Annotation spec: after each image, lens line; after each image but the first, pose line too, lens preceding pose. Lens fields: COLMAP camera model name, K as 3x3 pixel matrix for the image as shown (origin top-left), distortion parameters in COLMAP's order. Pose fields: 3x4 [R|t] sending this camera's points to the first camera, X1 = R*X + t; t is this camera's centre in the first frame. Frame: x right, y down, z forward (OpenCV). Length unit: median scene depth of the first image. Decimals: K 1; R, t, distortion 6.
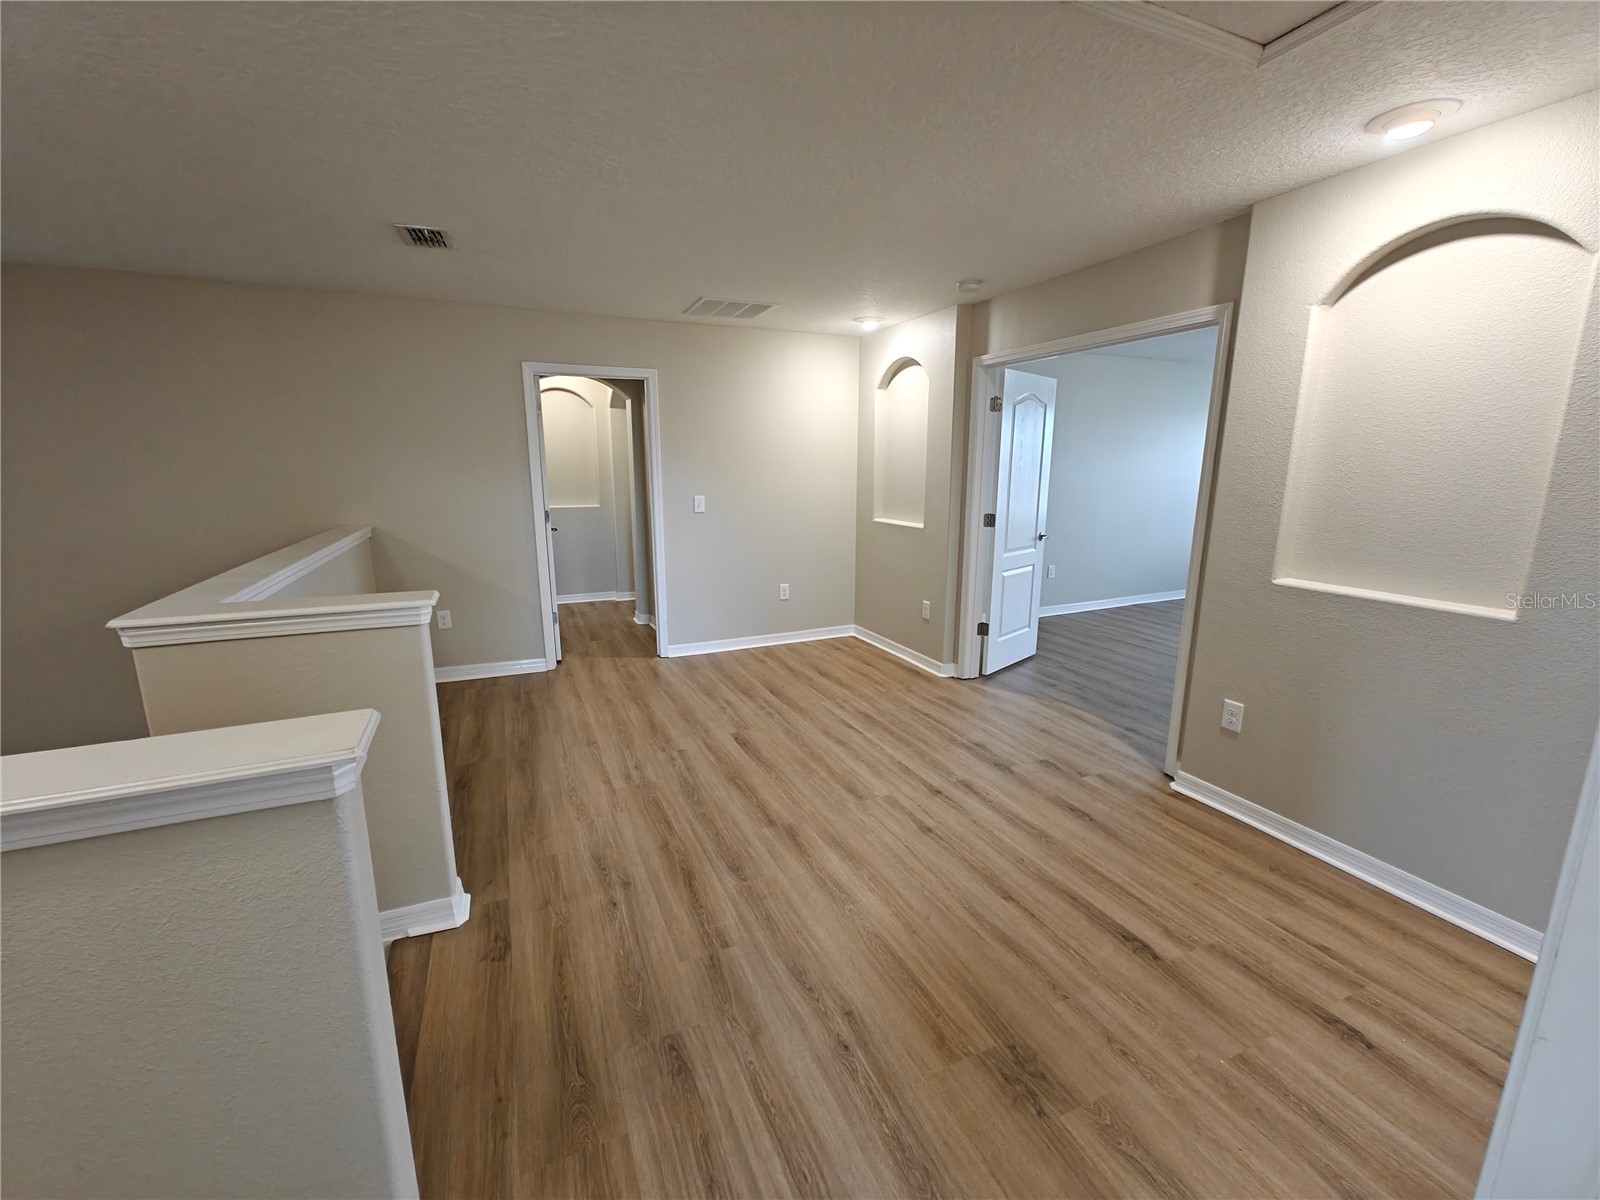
lens RADIAL K [[666.3, 0, 791.2], [0, 666.3, 594.0], [0, 0, 1]] dist [0.002915, -0.000364]
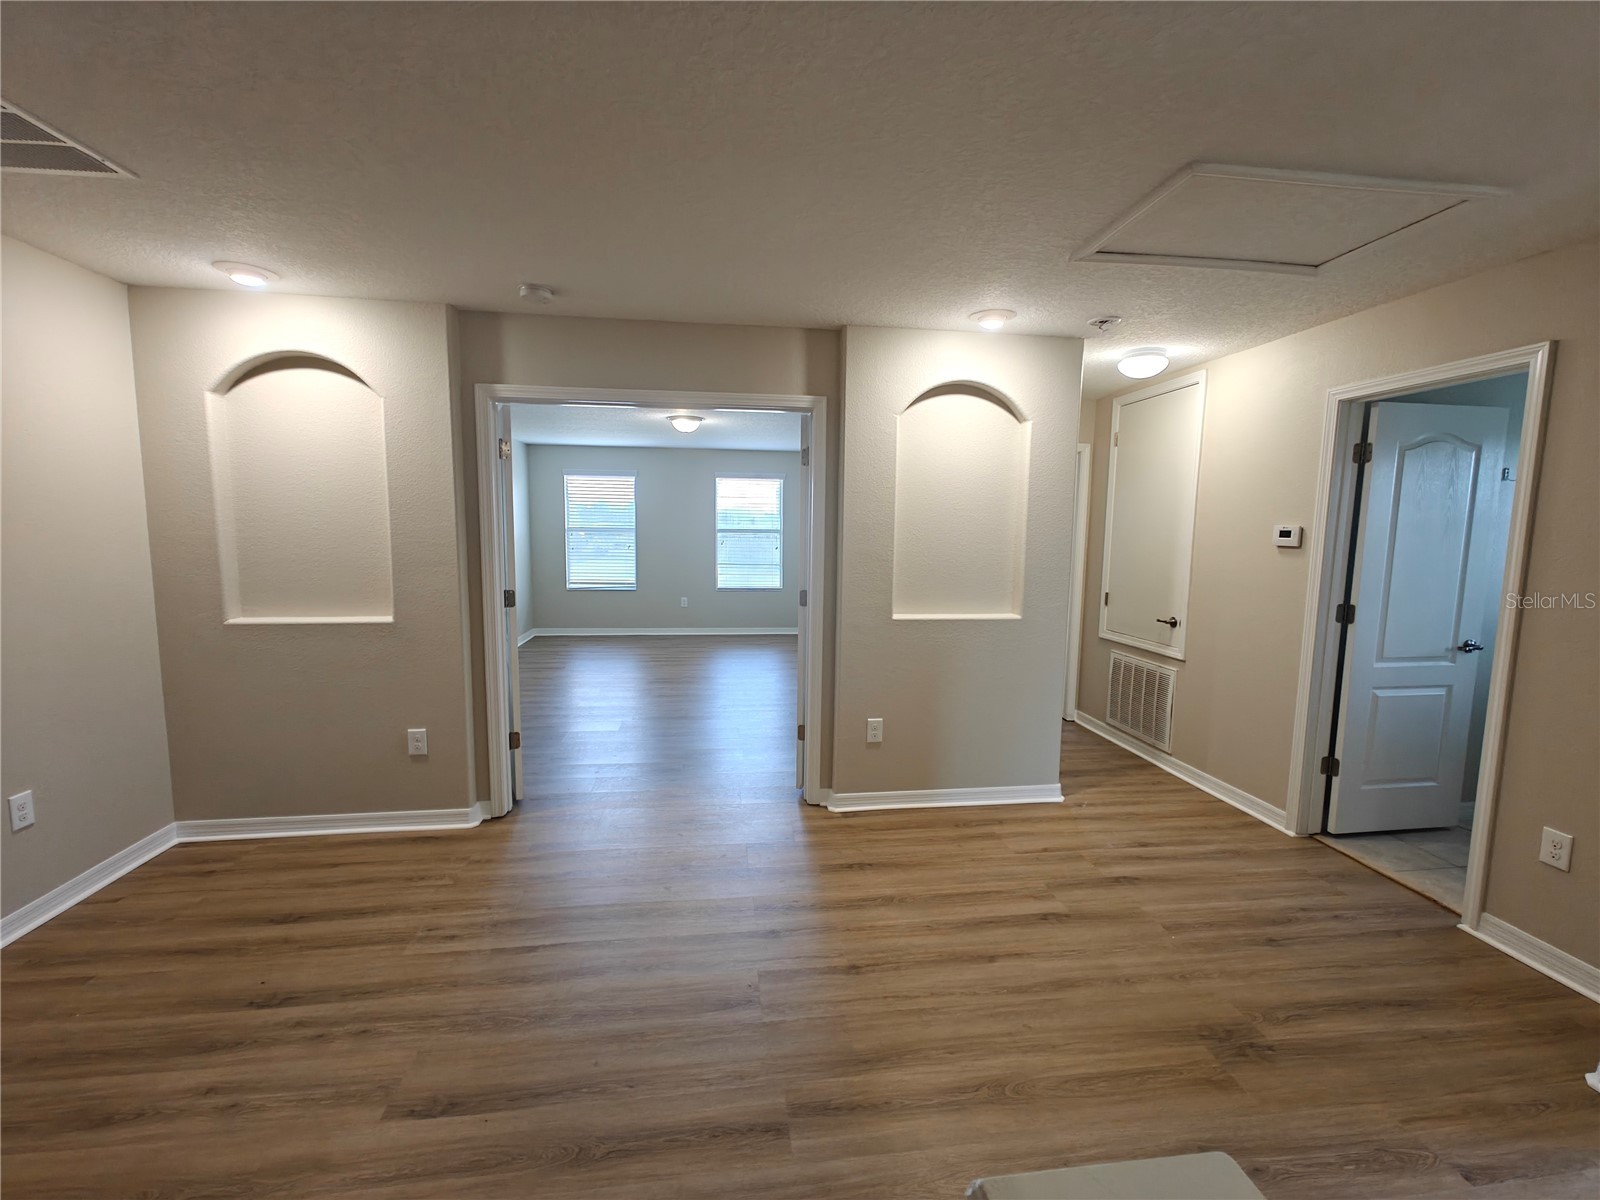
lens RADIAL K [[666.3, 0, 788.8], [0, 666.3, 606.3], [0, 0, 1]] dist [0.002915, -0.000364]
pose [[0.283884, -0.104901, 0.953103, -0.389289], [0.175671, 0.982863, 0.055852, -0.101403], [-0.942629, 0.151577, 0.297447, 0.539666]]
